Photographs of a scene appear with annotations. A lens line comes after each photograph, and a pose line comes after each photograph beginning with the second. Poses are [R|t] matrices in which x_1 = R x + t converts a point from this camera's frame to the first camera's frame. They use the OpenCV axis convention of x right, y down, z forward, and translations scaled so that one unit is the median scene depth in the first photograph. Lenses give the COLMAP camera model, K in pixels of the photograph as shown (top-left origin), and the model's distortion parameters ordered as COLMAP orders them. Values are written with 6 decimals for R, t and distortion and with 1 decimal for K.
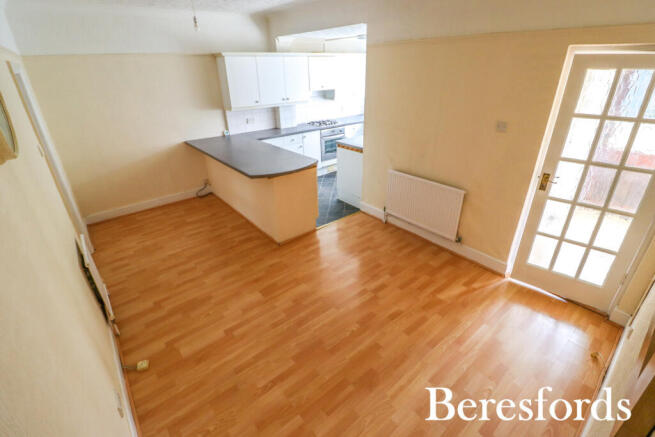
lens RADIAL K [[306.3, 0, 321.2], [0, 306.3, 215.1], [0, 0, 1]] dist [-0.007824, -0.007050]
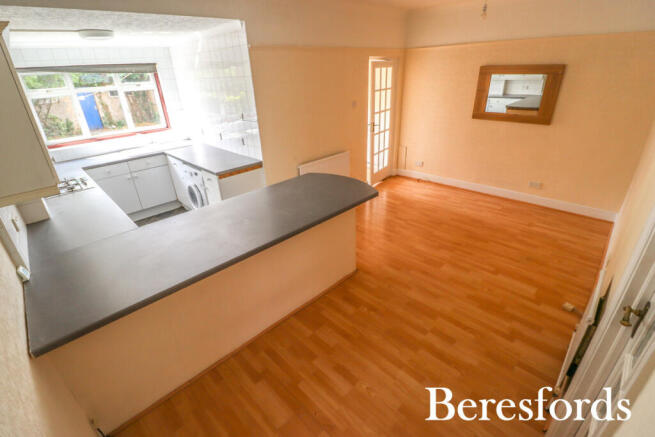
lens RADIAL K [[306.3, 0, 325.8], [0, 306.3, 216.5], [0, 0, 1]] dist [-0.007824, -0.007050]
pose [[-0.110710, -0.399224, 0.910145, -1.043788], [0.476433, 0.782372, 0.401131, -0.500493], [-0.872213, 0.478032, 0.103587, 1.138139]]
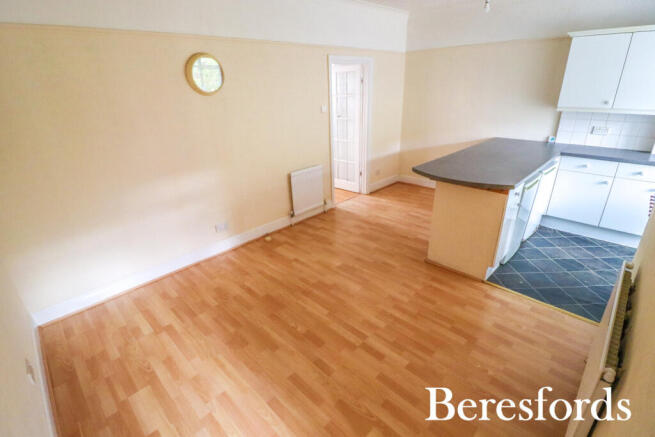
lens RADIAL K [[306.3, 0, 326.7], [0, 306.3, 218.9], [0, 0, 1]] dist [-0.007824, -0.007050]
pose [[0.119009, 0.414187, -0.902378, 0.688874], [-0.407898, 0.848998, 0.335890, -0.219660], [0.905238, 0.328104, 0.269984, 0.600082]]
